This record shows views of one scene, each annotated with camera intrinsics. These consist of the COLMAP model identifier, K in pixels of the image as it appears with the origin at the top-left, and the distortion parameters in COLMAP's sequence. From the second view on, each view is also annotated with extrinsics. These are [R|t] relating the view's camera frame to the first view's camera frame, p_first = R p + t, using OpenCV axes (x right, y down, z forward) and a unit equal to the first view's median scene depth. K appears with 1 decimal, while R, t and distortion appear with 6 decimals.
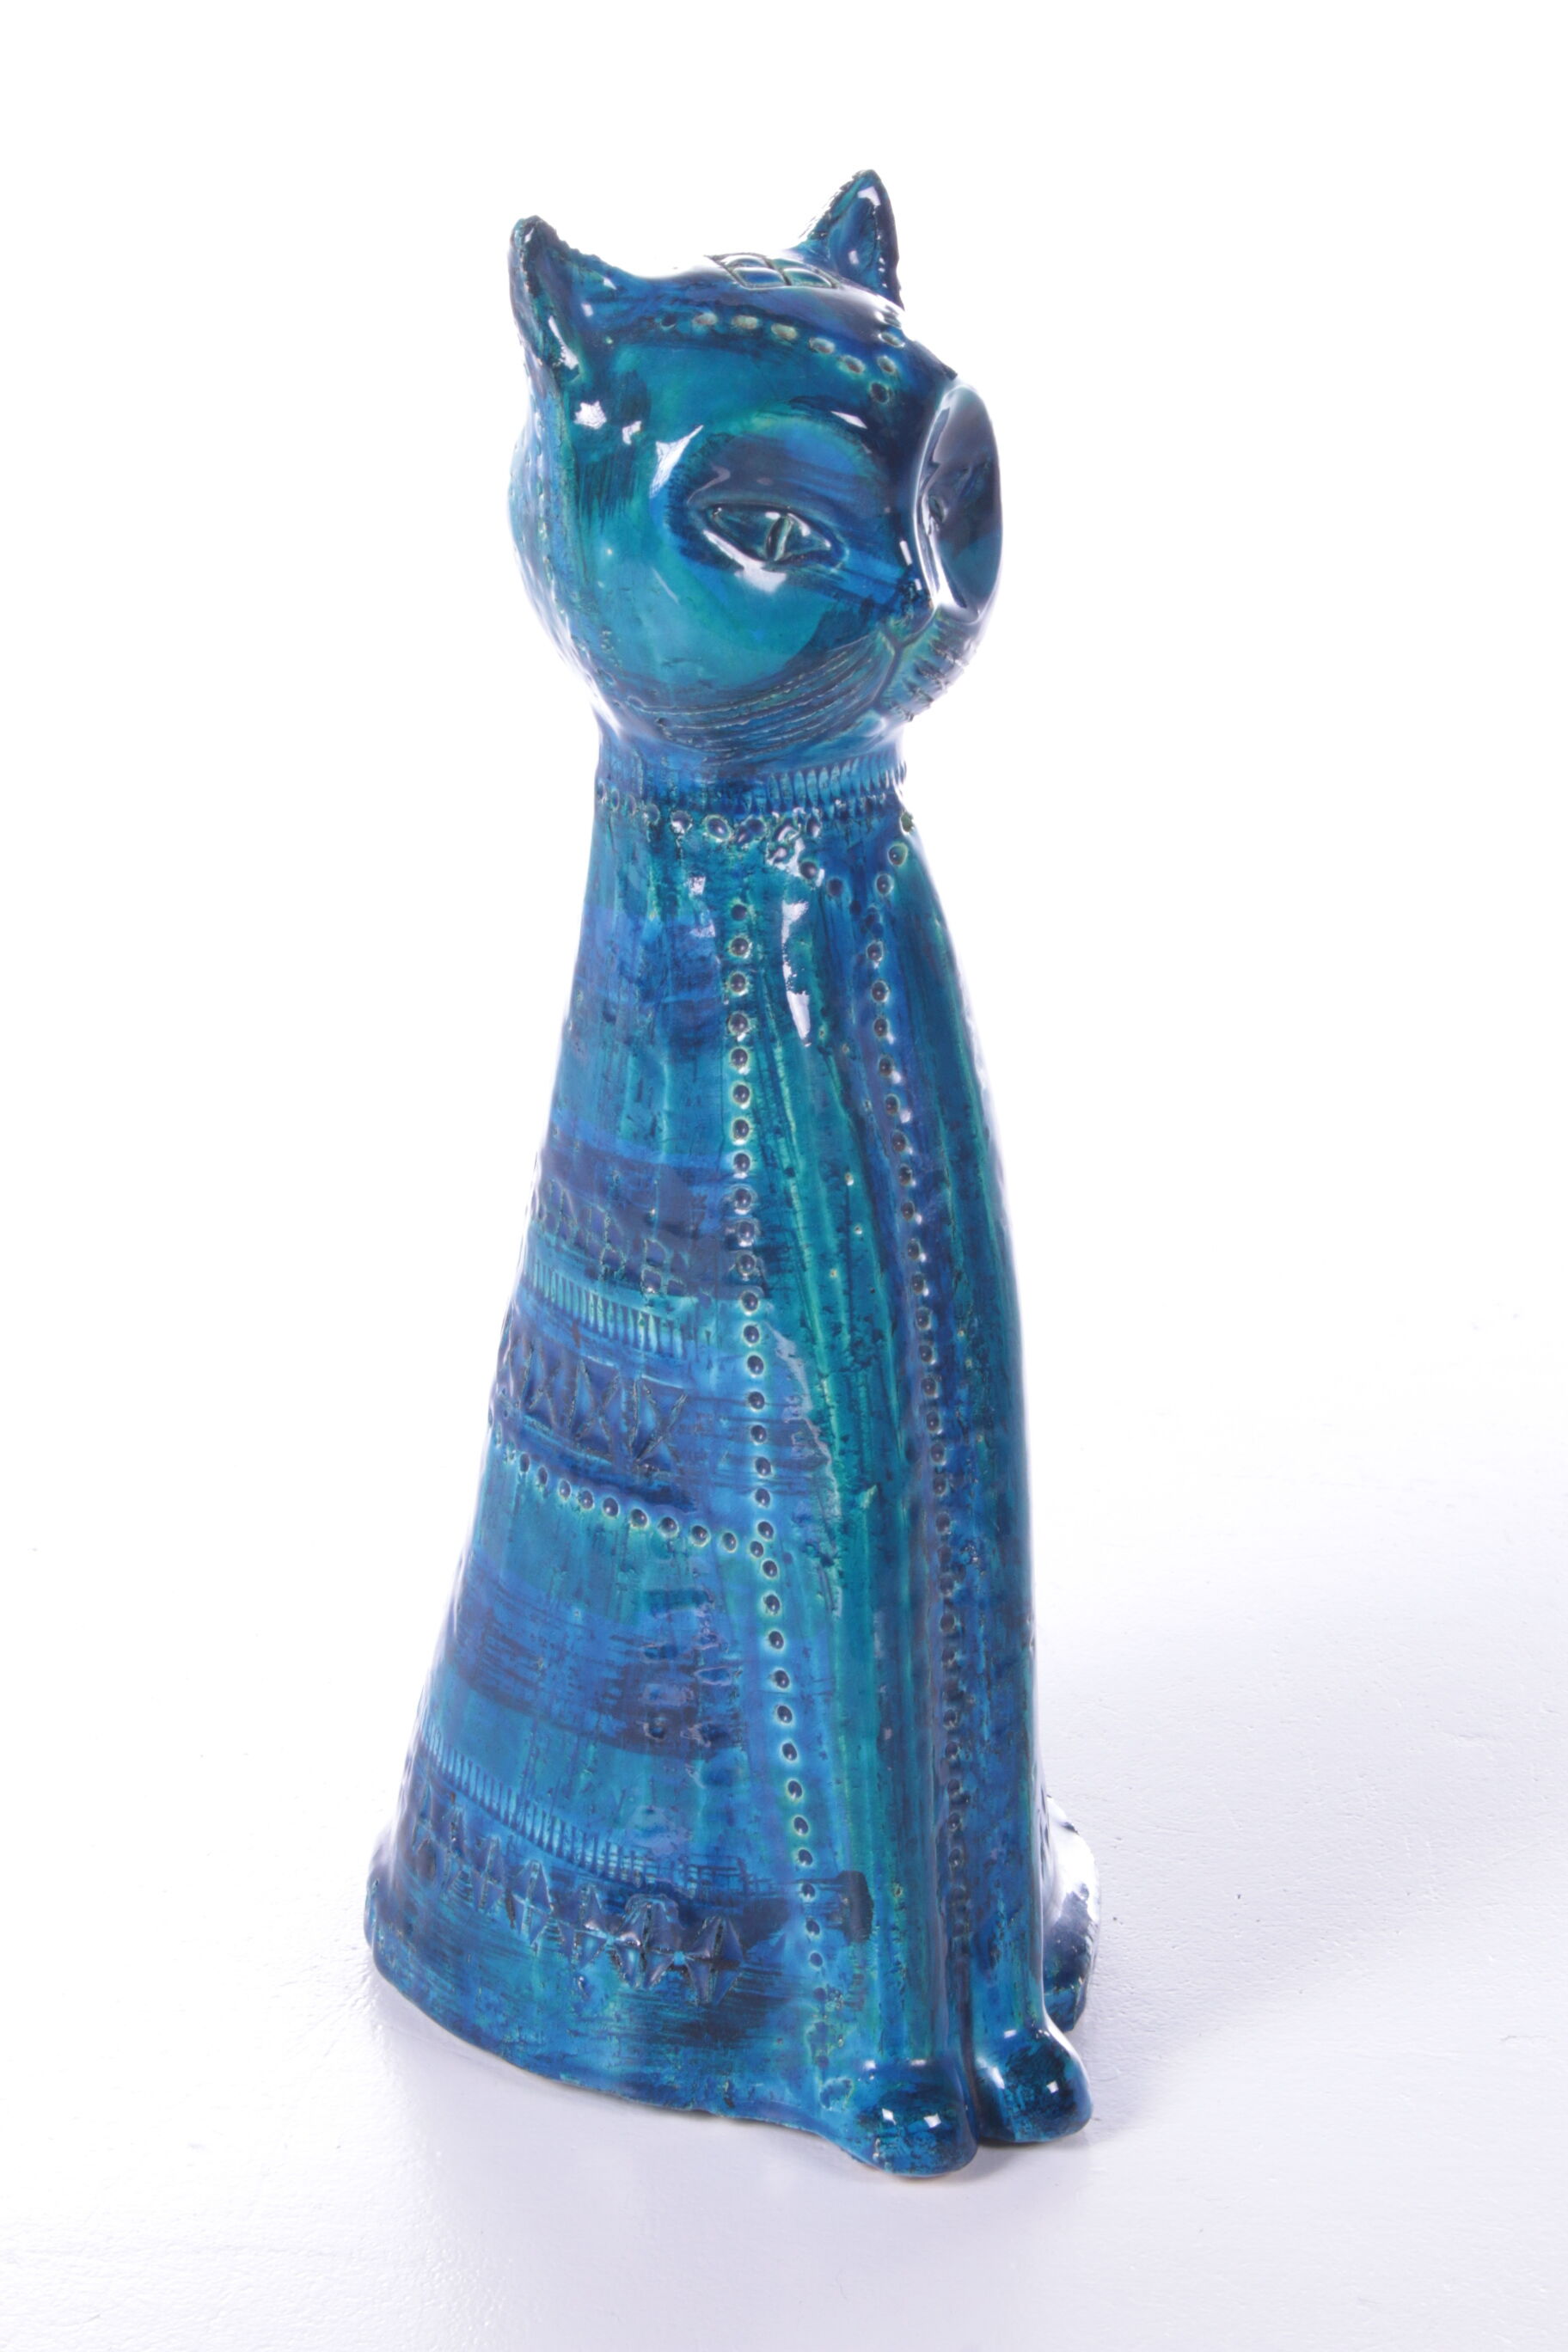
lens RADIAL K [[5169.9, 0, 779.8], [0, 5169.9, 1188.0], [0, 0, 1]] dist [0.063413, 0.000000]
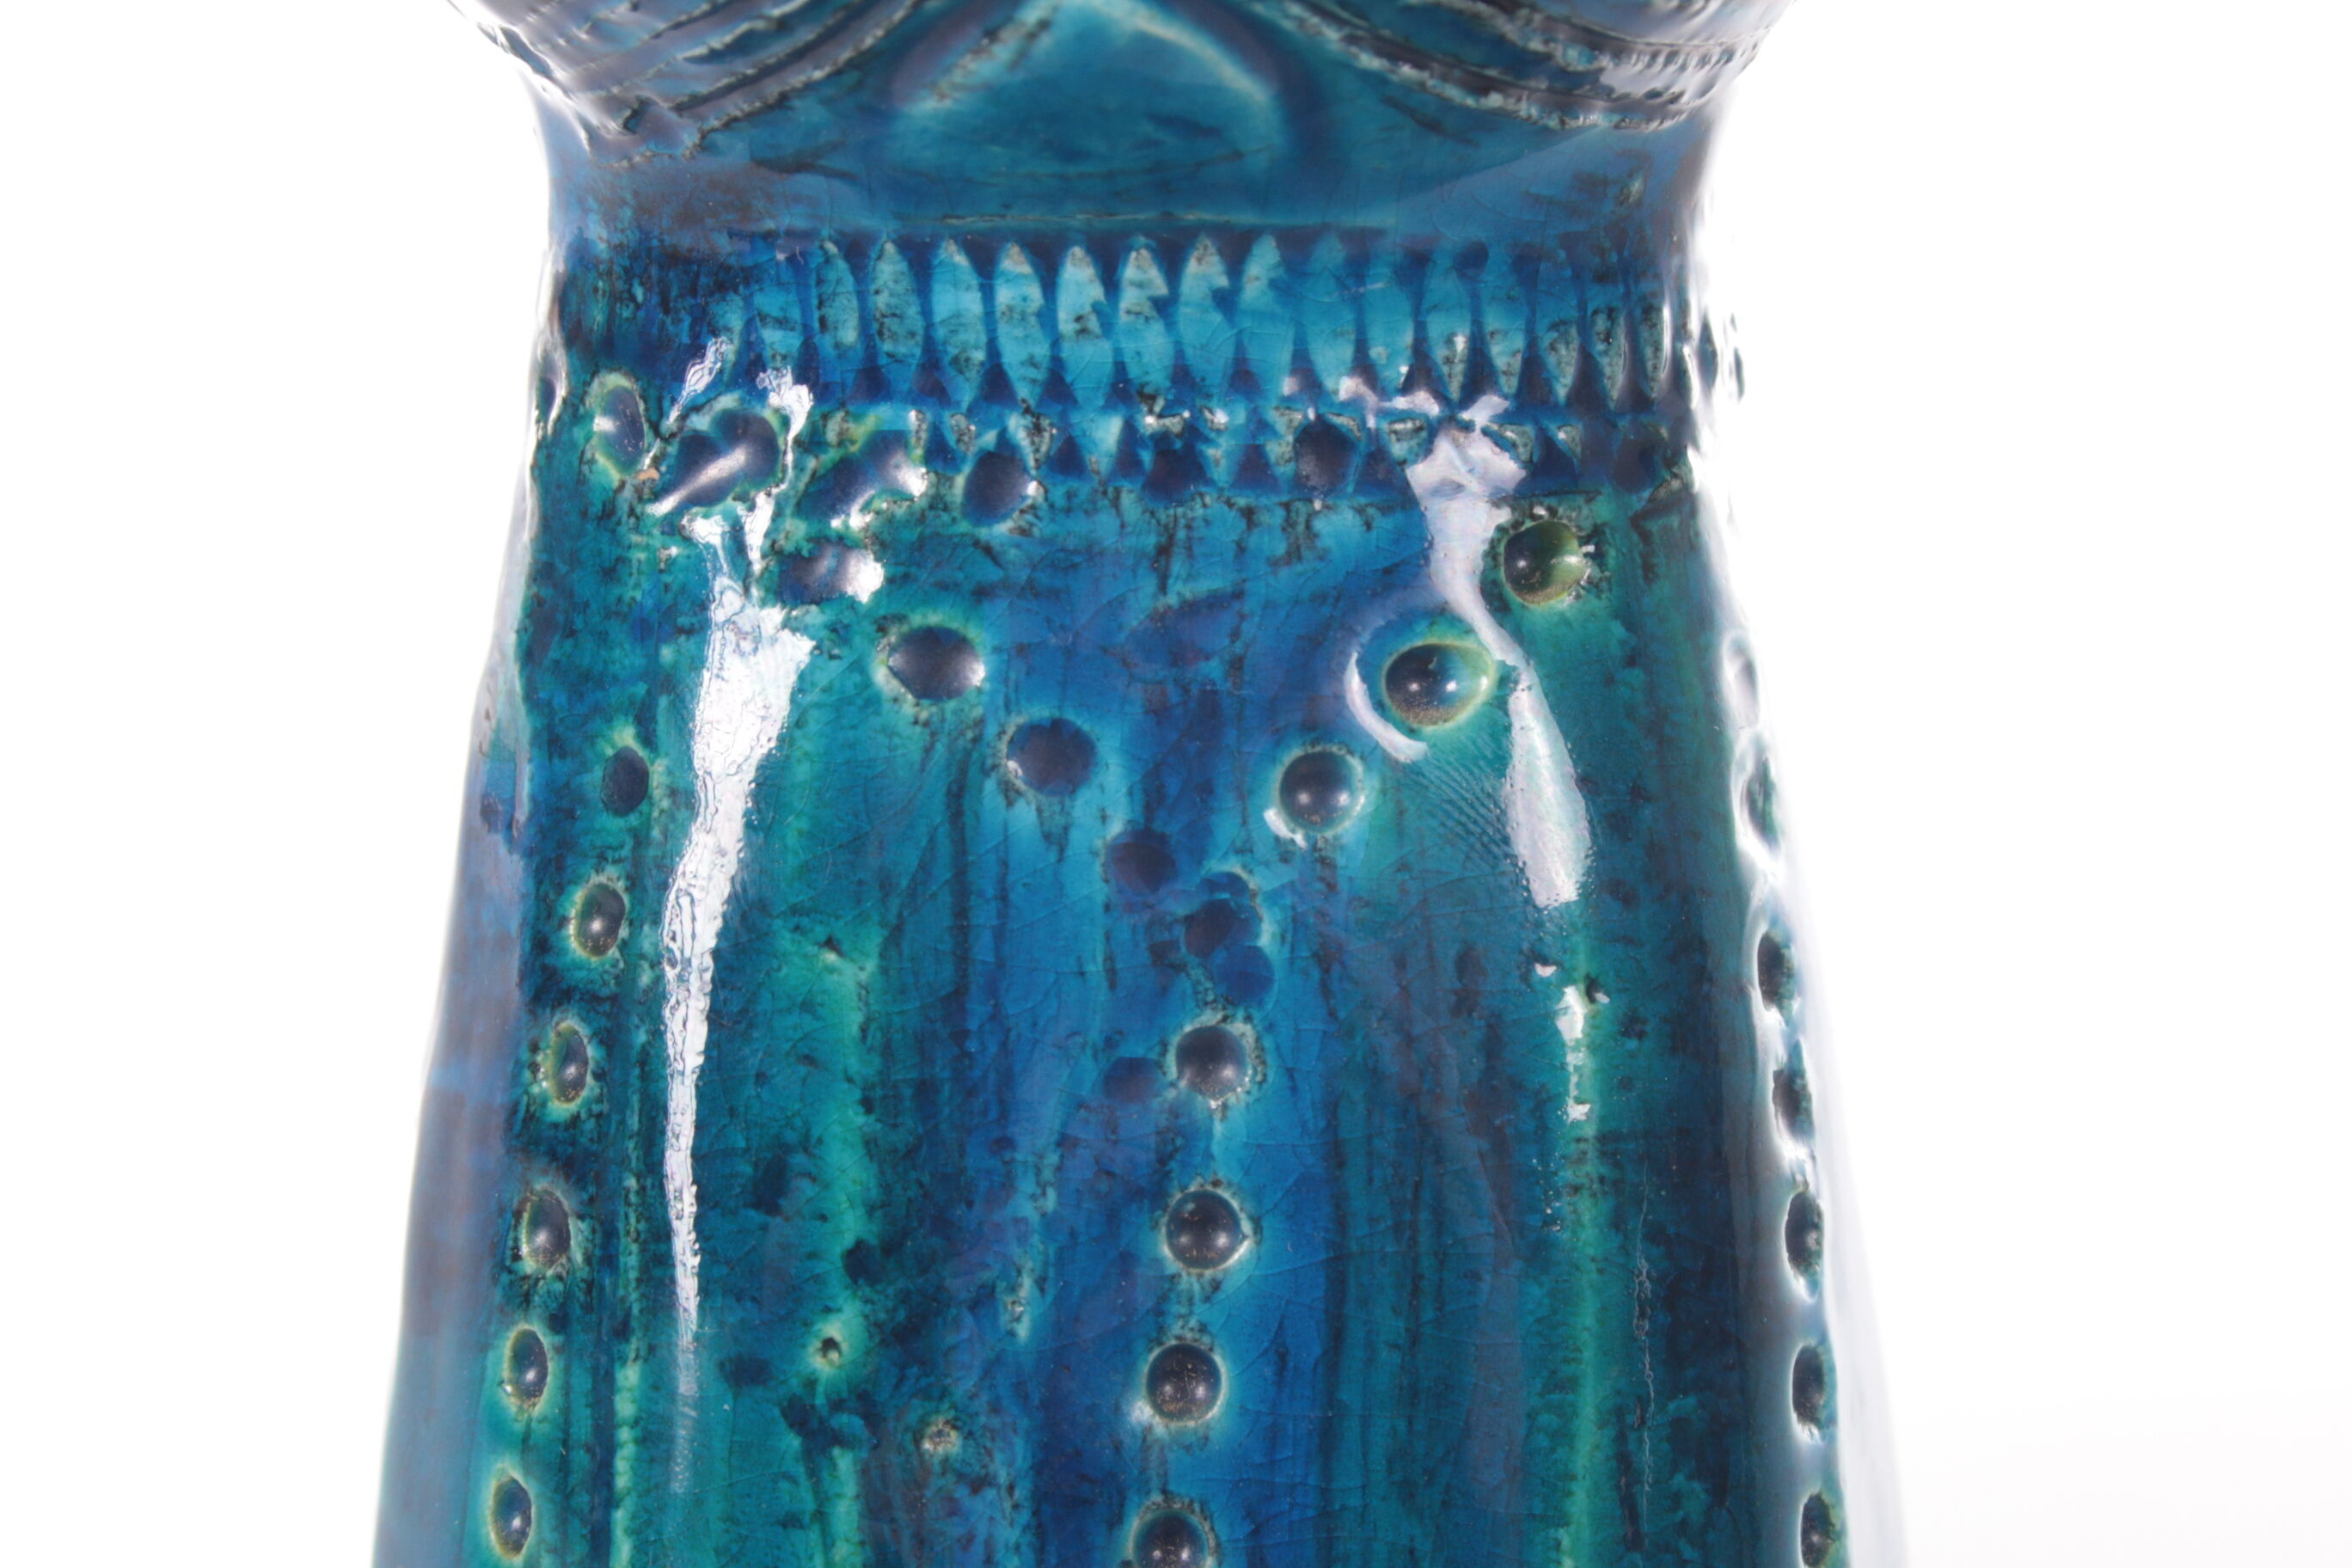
lens RADIAL K [[5169.9, 0, 1179.2], [0, 5169.9, 775.9], [0, 0, 1]] dist [0.063413, 0.000000]
pose [[0.799298, 0.167074, -0.577243, 0.151161], [-0.206069, 0.978535, -0.002118, -0.057651], [0.564499, 0.120645, 0.816570, 0.806283]]
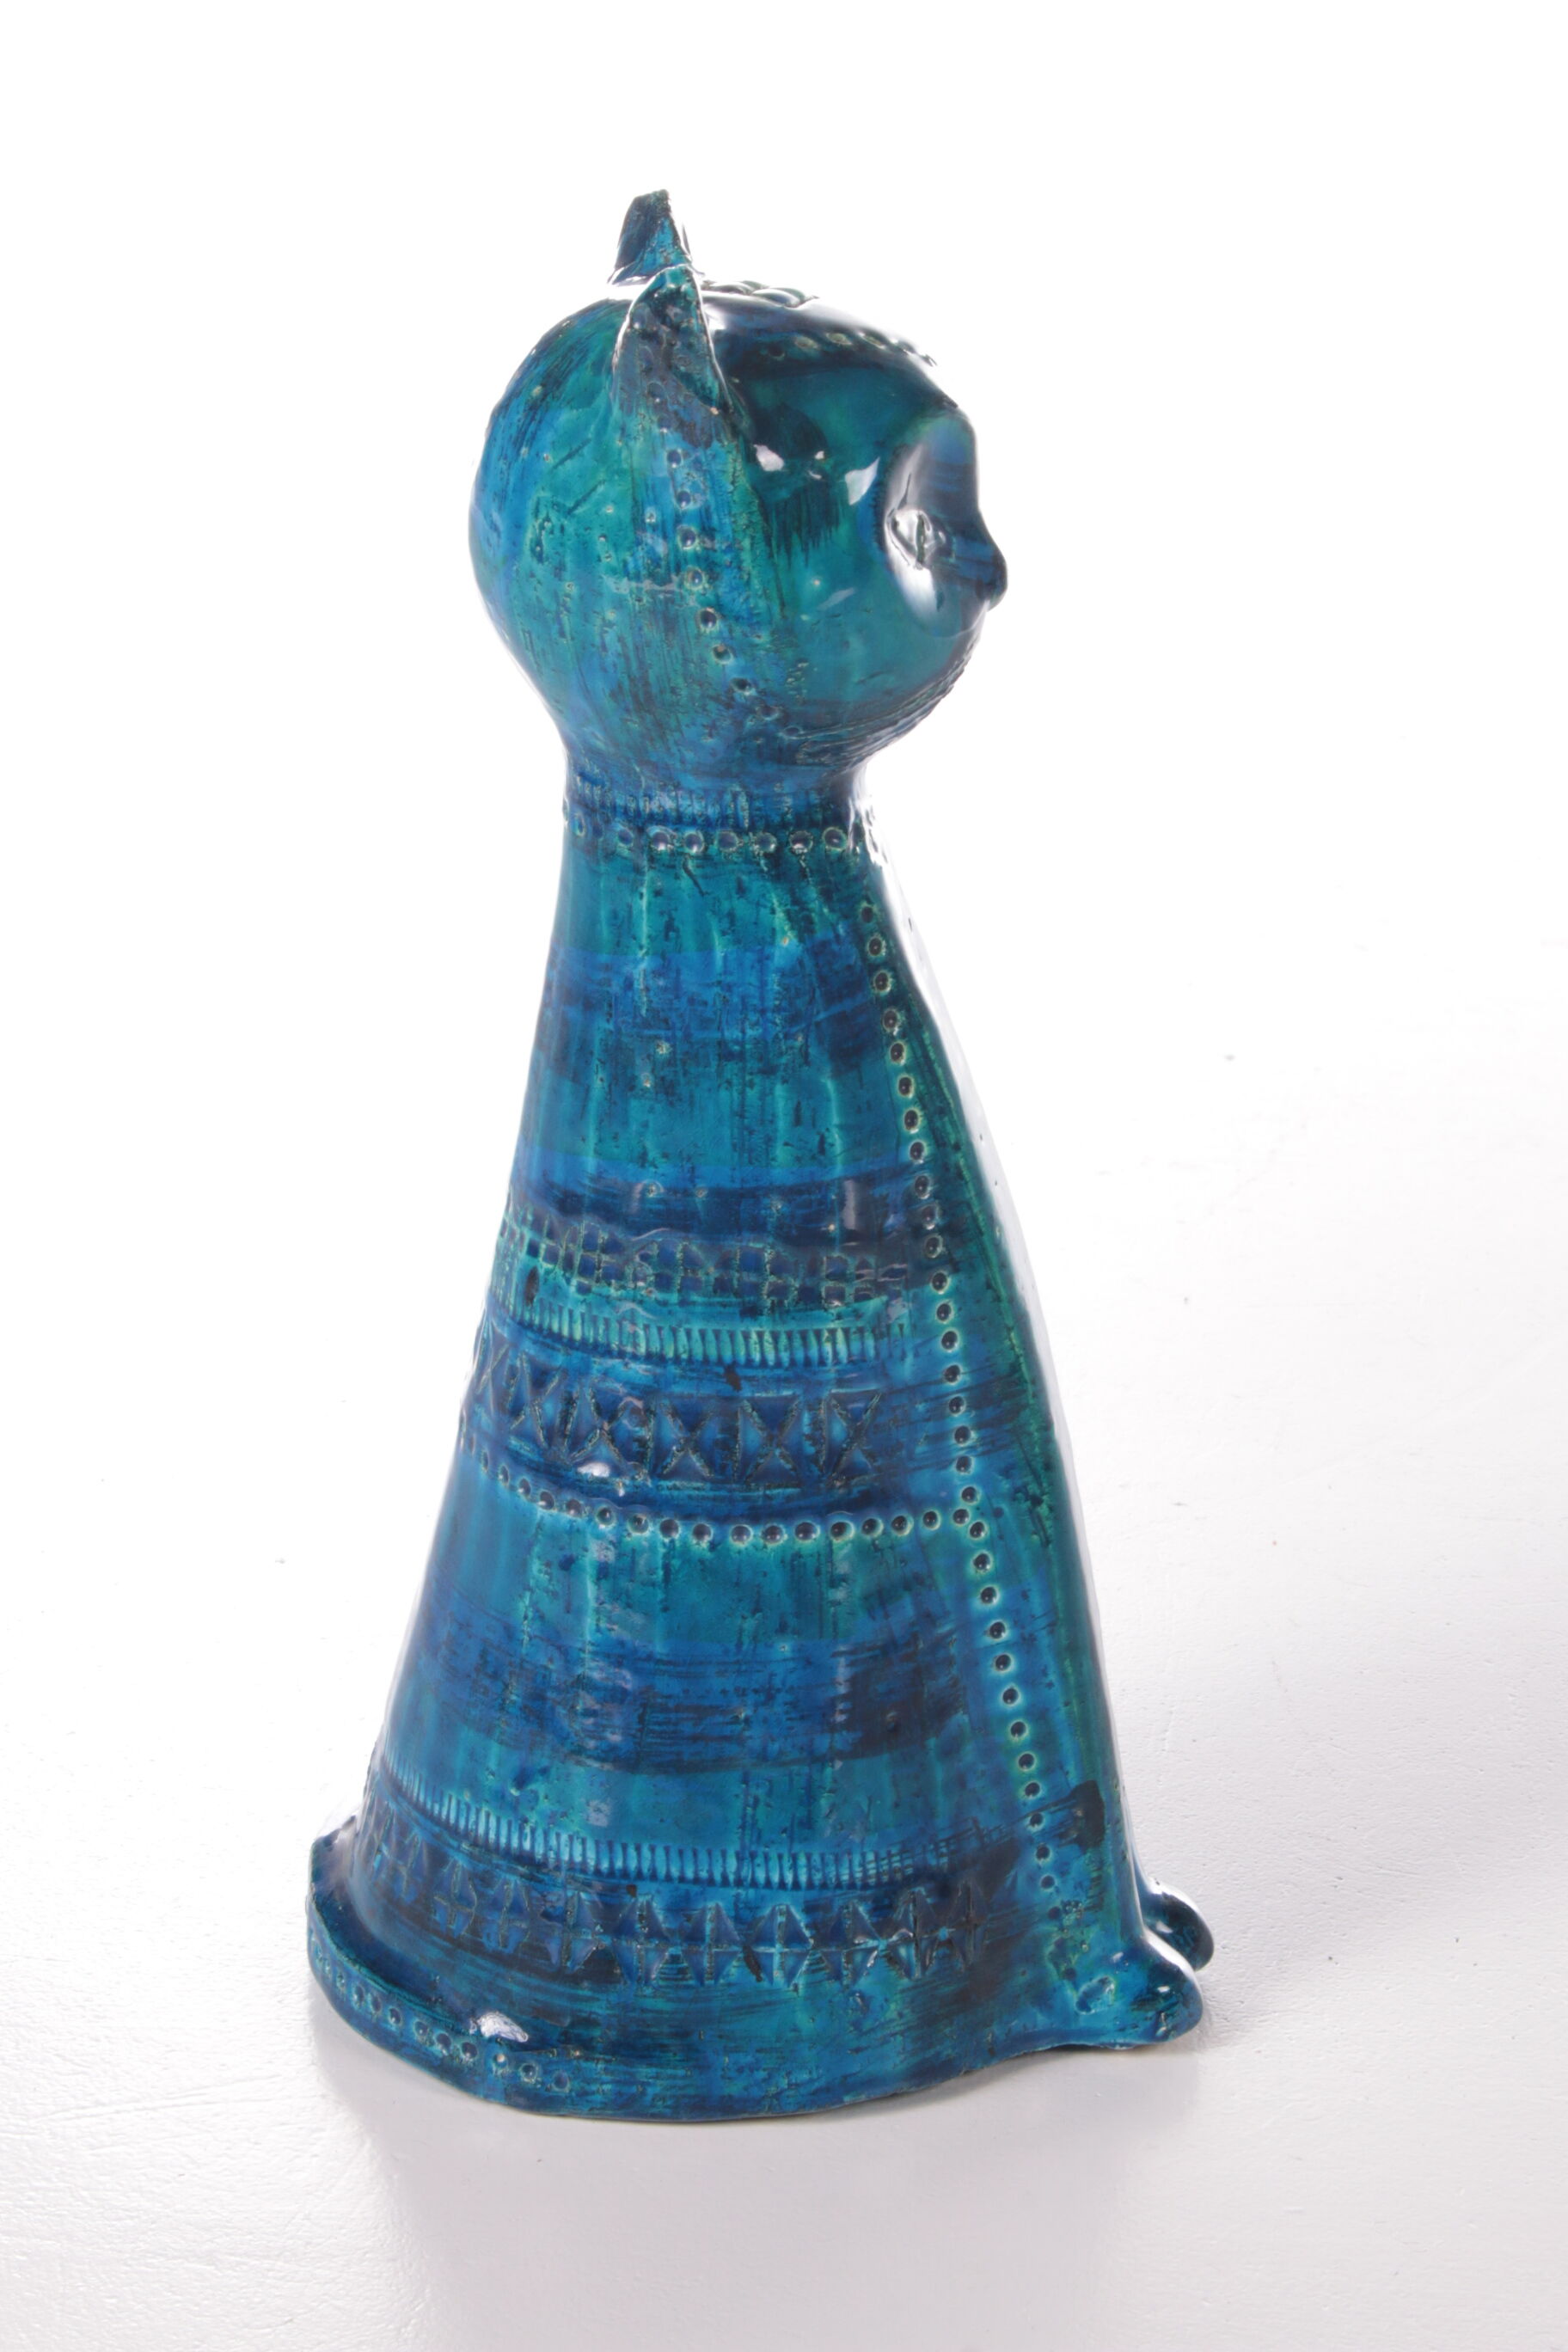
lens RADIAL K [[5169.9, 0, 792.4], [0, 5169.9, 1160.3], [0, 0, 1]] dist [0.063413, 0.000000]
pose [[0.668138, -0.265380, 0.695101, -0.730347], [0.262050, 0.958300, 0.113980, -0.125358], [-0.696363, 0.105997, 0.709819, 0.288028]]
